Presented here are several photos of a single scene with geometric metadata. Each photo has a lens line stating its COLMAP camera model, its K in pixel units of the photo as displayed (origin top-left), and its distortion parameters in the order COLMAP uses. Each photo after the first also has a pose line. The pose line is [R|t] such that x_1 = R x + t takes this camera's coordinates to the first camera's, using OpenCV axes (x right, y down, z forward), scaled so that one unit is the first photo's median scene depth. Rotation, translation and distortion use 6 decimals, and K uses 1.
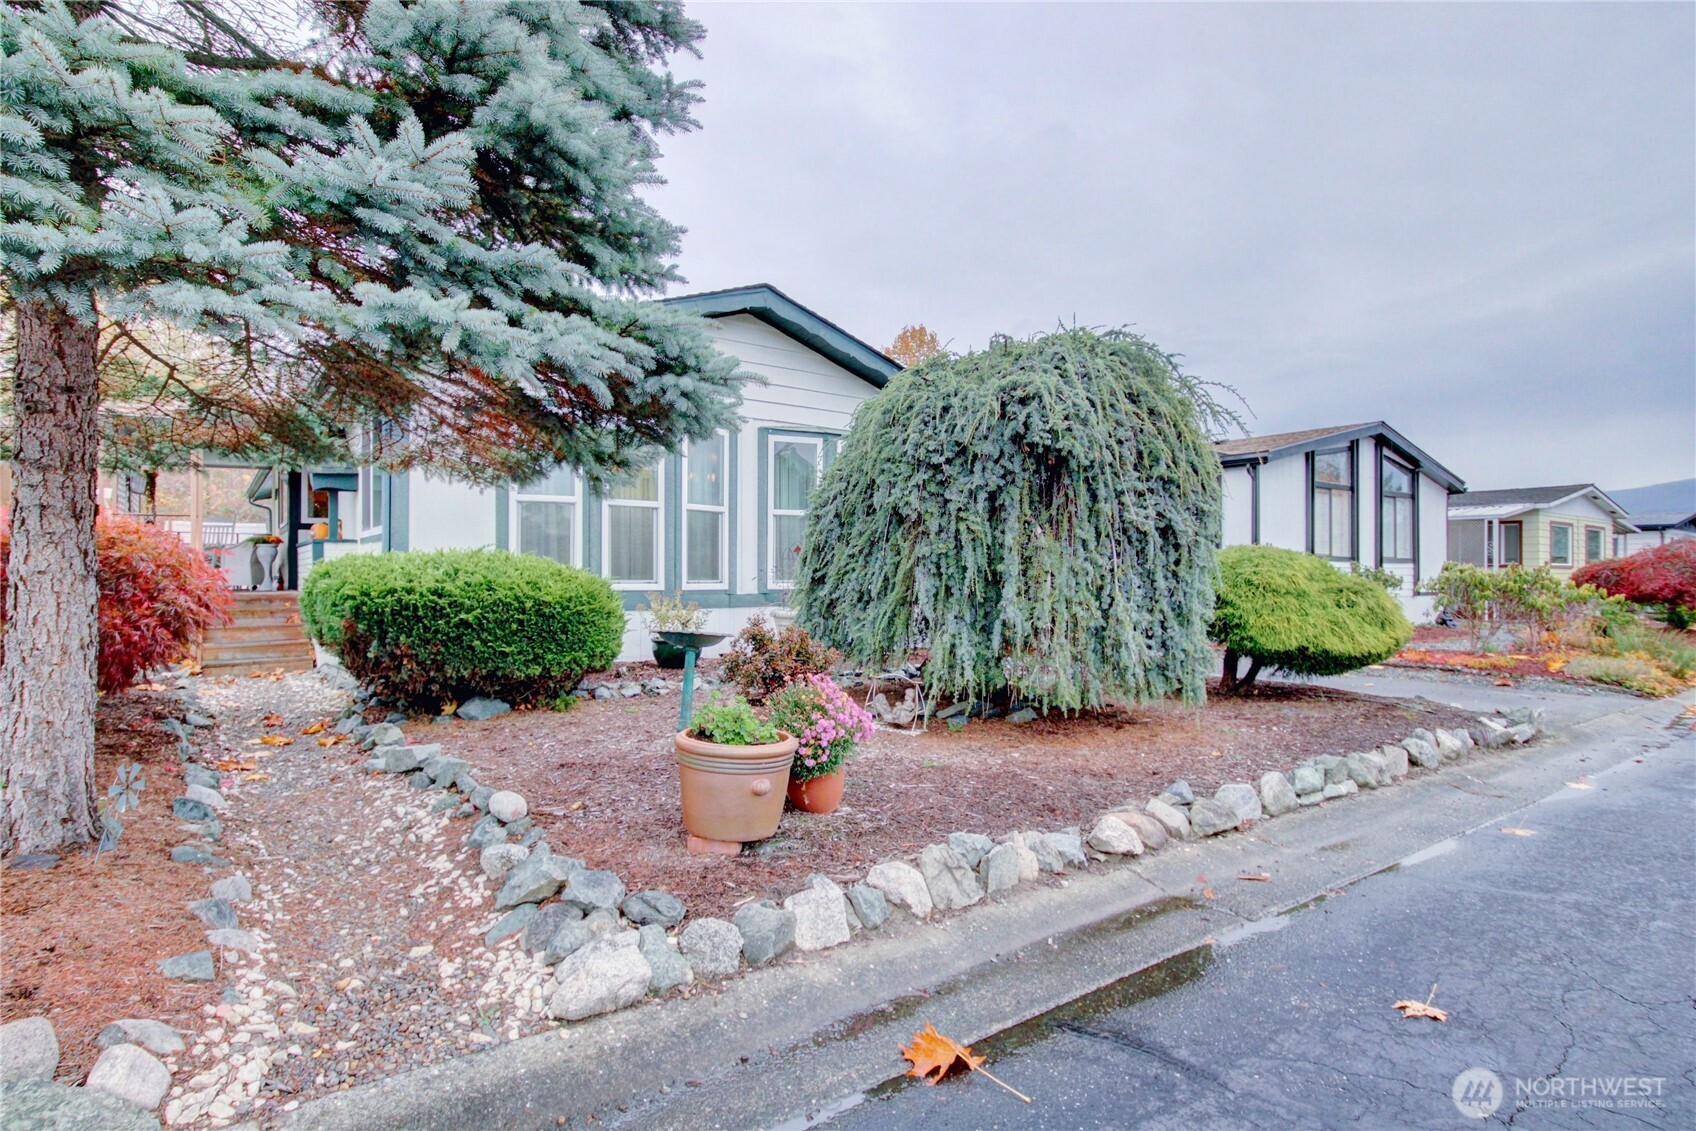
lens RADIAL K [[877.5, 0, 852.0], [0, 877.5, 569.7], [0, 0, 1]] dist [-0.002524, -0.001163]
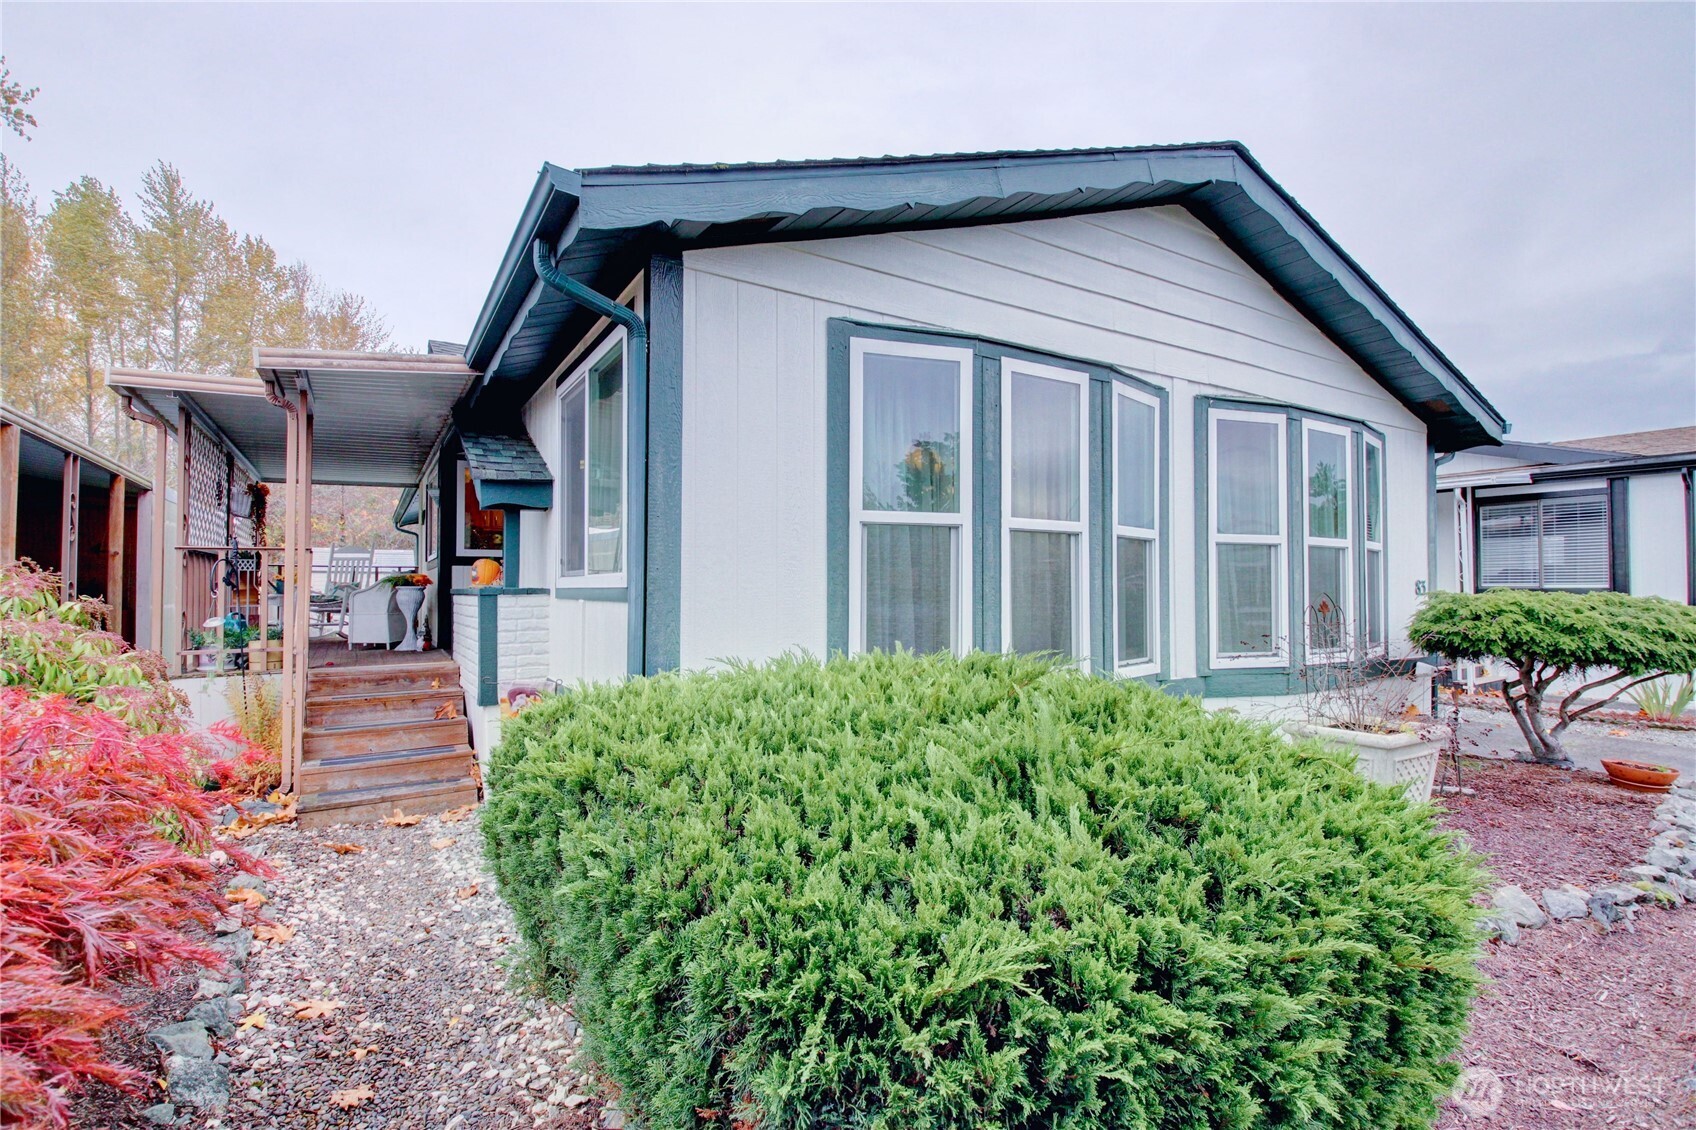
lens RADIAL K [[778.6, 0, 837.3], [0, 778.6, 569.7], [0, 0, 1]] dist [0.016753, 0.000179]
pose [[0.995464, -0.002329, -0.095114, -0.283077], [0.000584, 0.999831, -0.018373, -0.033566], [0.095141, 0.018235, 0.995297, 0.432849]]
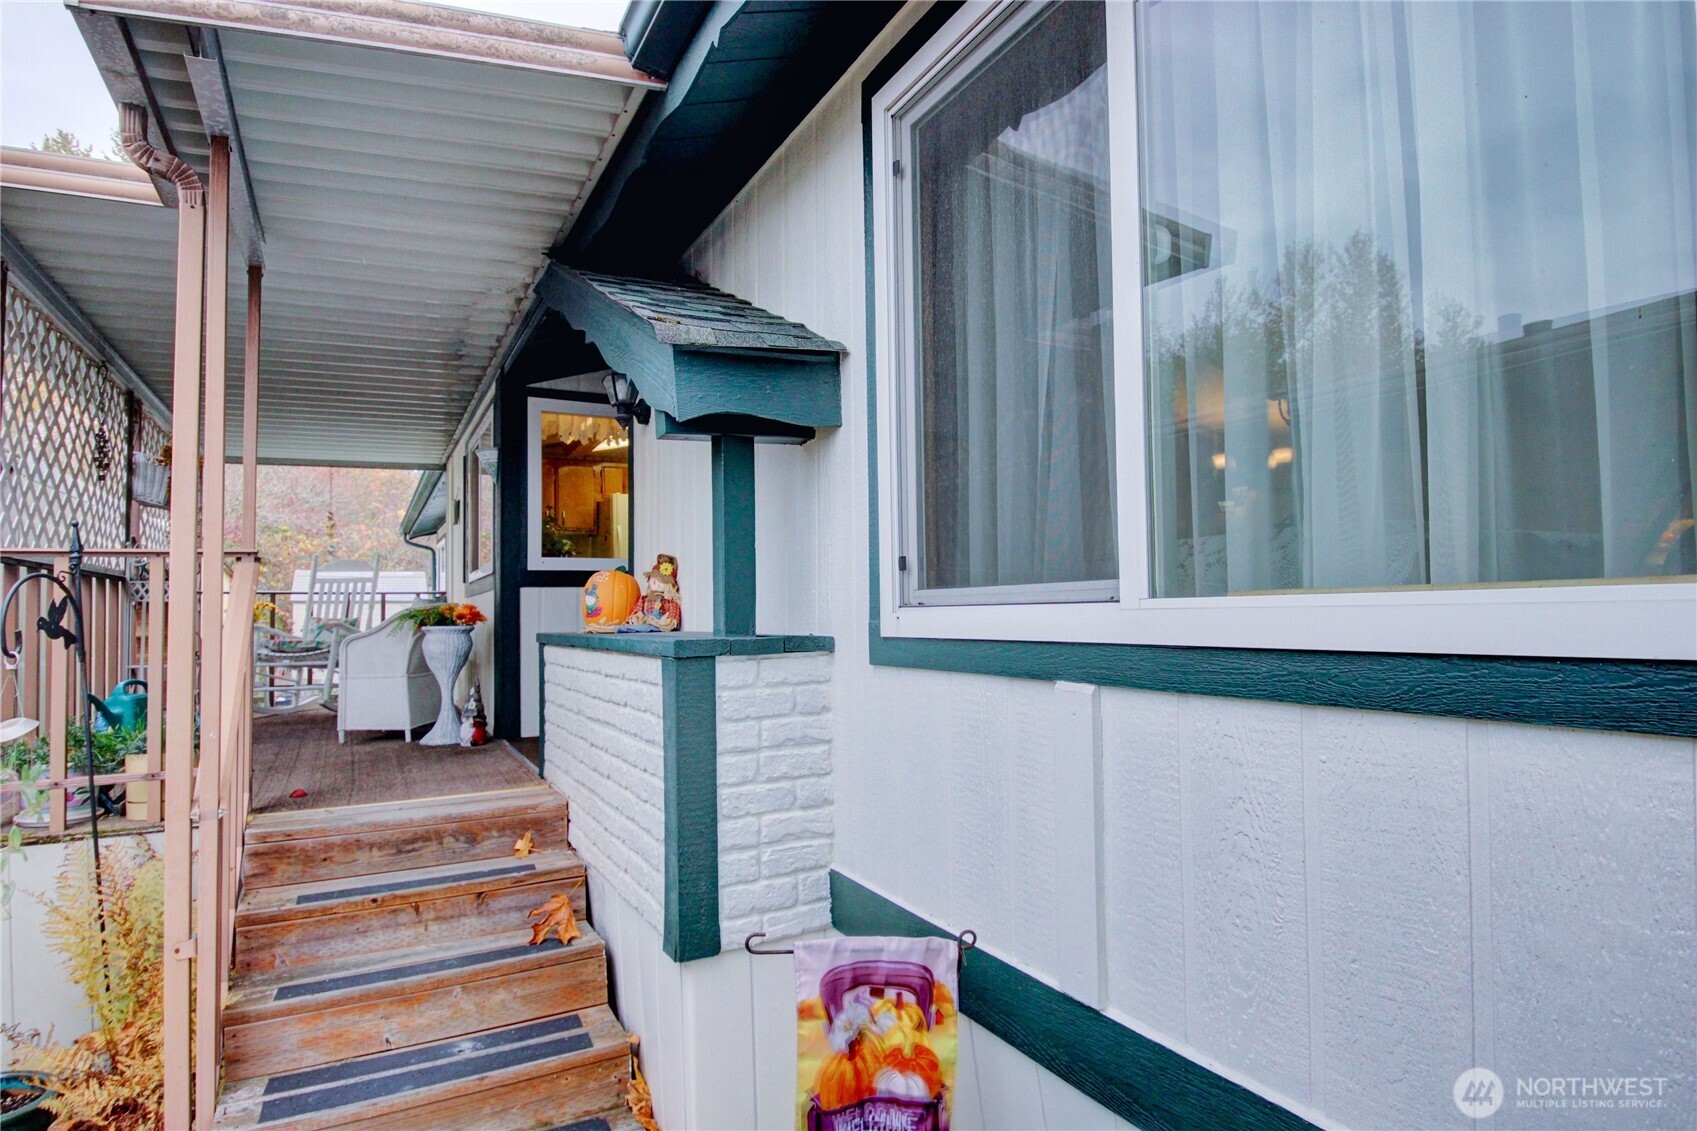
lens RADIAL K [[914.7, 0, 851.8], [0, 914.7, 566.5], [0, 0, 1]] dist [0.015420, -0.001210]
pose [[0.988960, -0.022054, -0.146531, -0.470555], [0.015505, 0.998836, -0.045685, -0.037358], [0.147368, 0.042909, 0.988151, 0.681539]]
